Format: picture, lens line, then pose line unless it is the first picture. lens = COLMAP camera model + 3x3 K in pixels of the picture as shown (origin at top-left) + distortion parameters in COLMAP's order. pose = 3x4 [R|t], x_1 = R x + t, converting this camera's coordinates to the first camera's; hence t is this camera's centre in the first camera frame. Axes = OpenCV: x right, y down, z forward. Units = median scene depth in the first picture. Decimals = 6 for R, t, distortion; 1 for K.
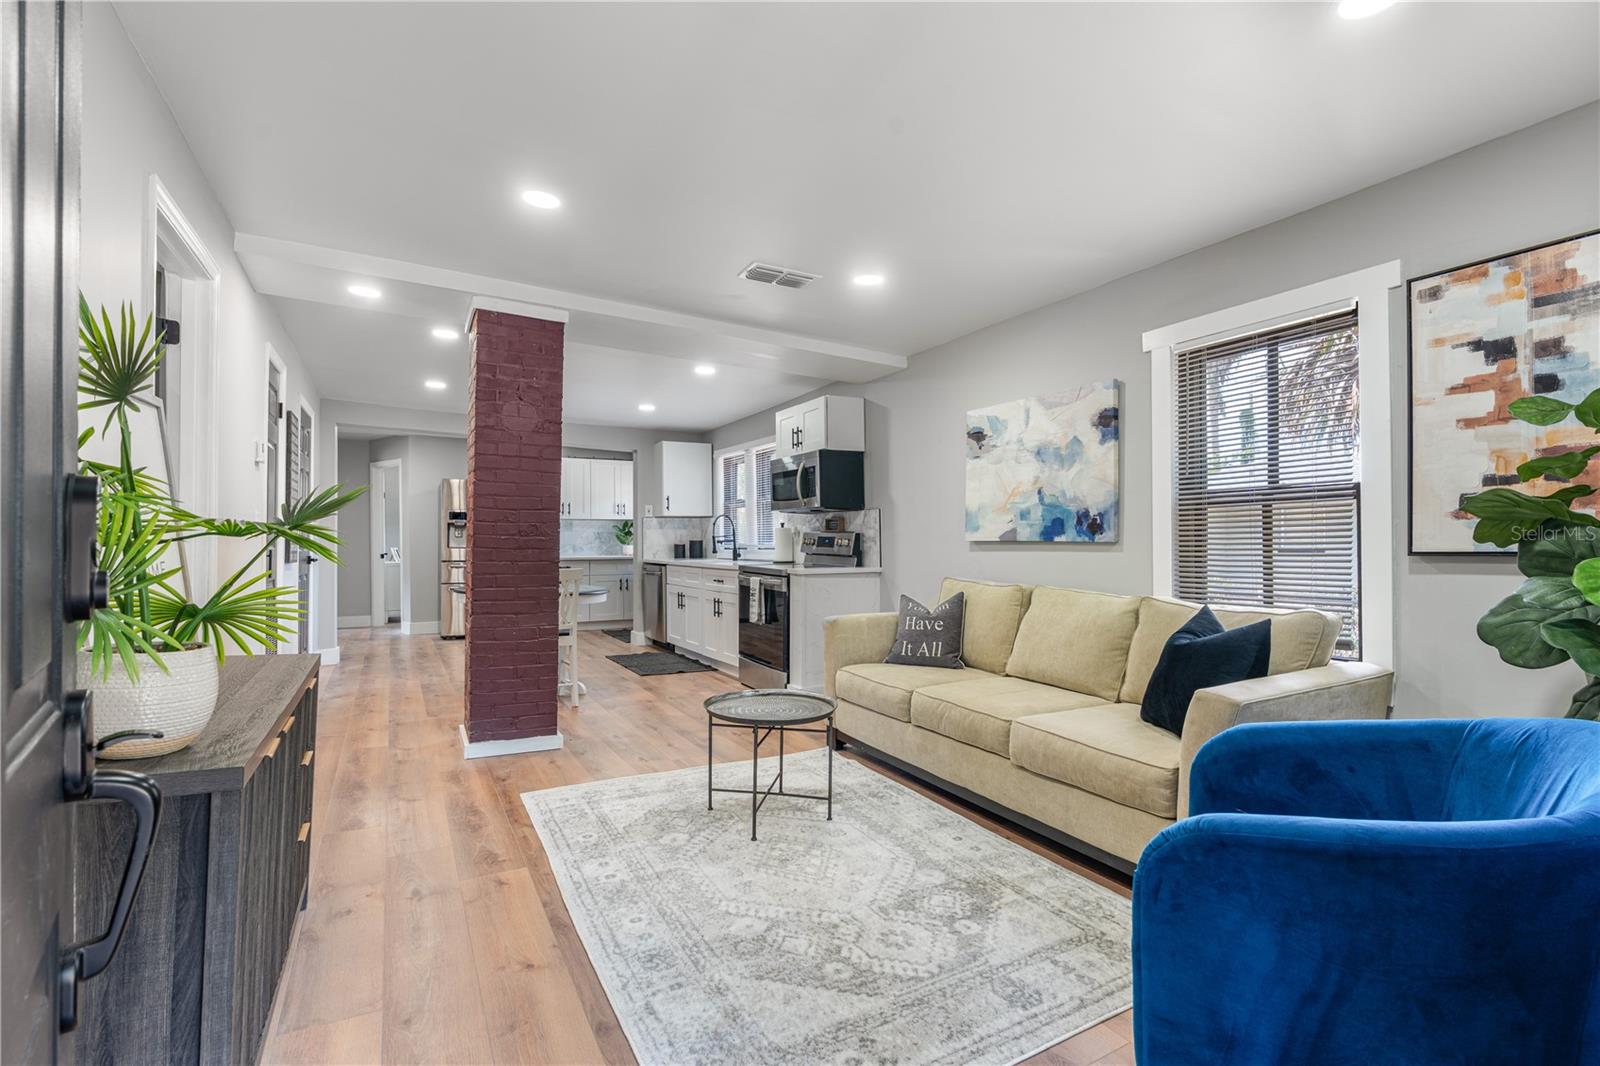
lens RADIAL K [[739.6, 0, 794.4], [0, 739.6, 537.0], [0, 0, 1]] dist [-0.012660, 0.004450]
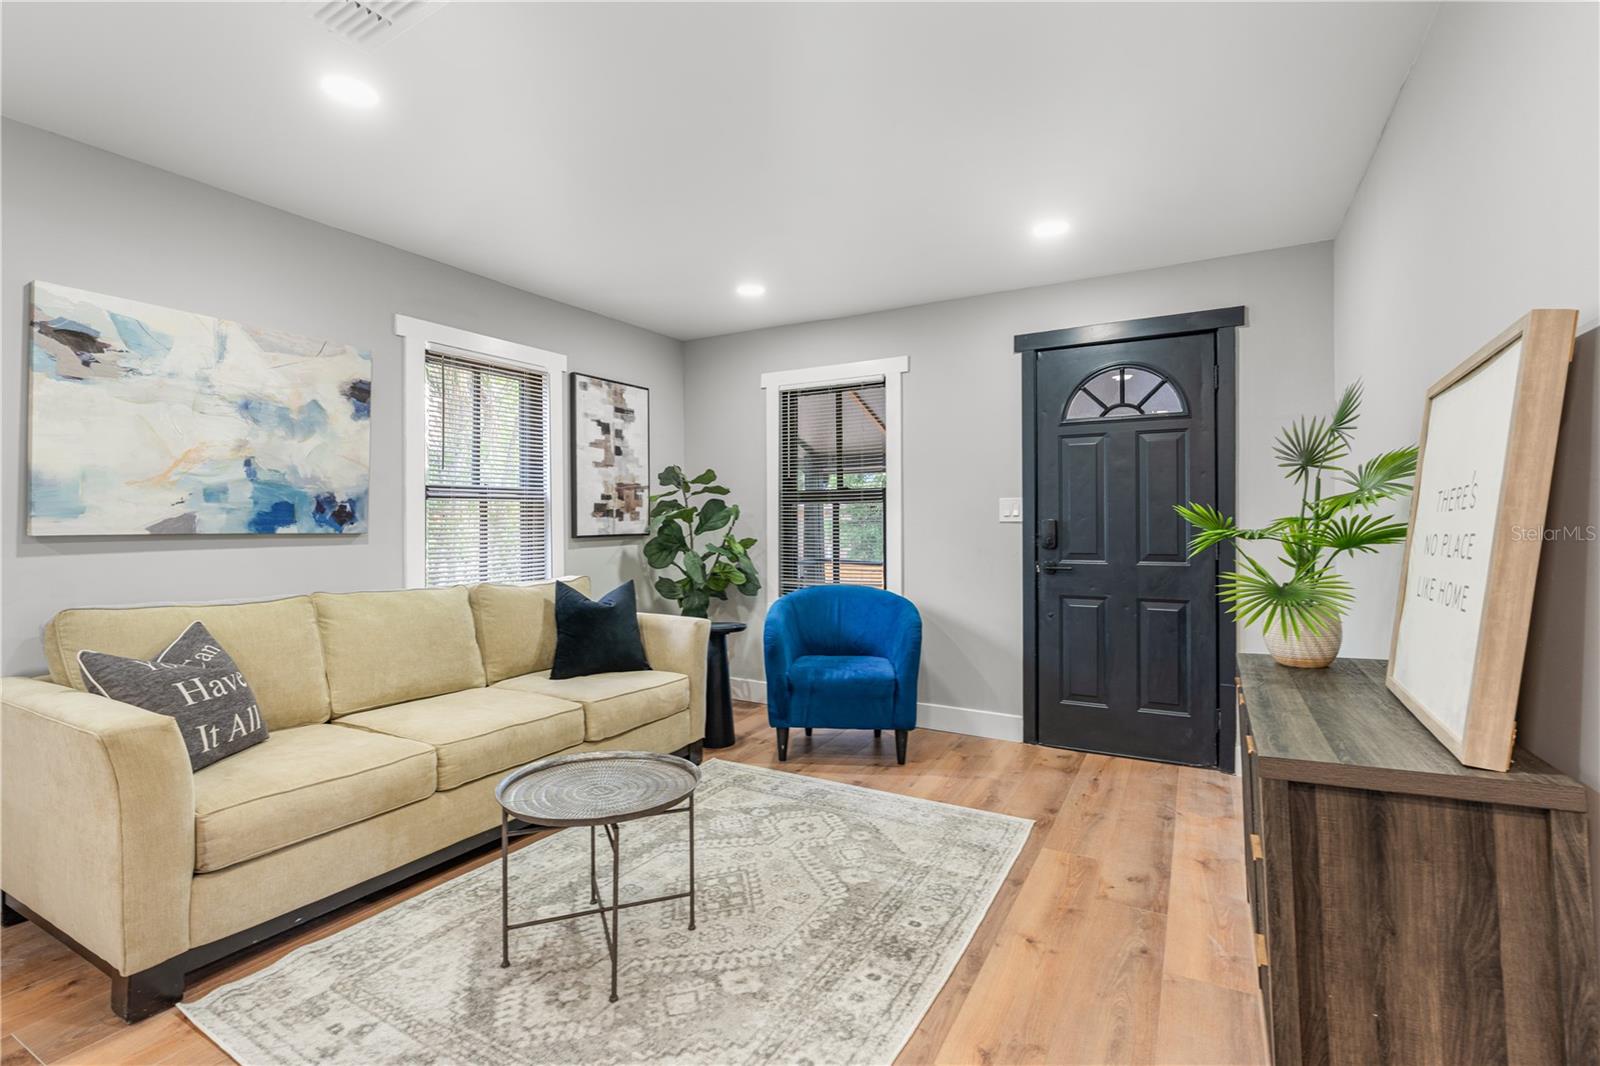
lens RADIAL K [[739.6, 0, 810.7], [0, 739.6, 514.6], [0, 0, 1]] dist [-0.012660, 0.004450]
pose [[-0.551154, -0.000495, 0.834404, -0.577930], [-0.013306, 0.999878, -0.008196, -0.014461], [-0.834298, -0.015620, -0.551093, 0.999835]]
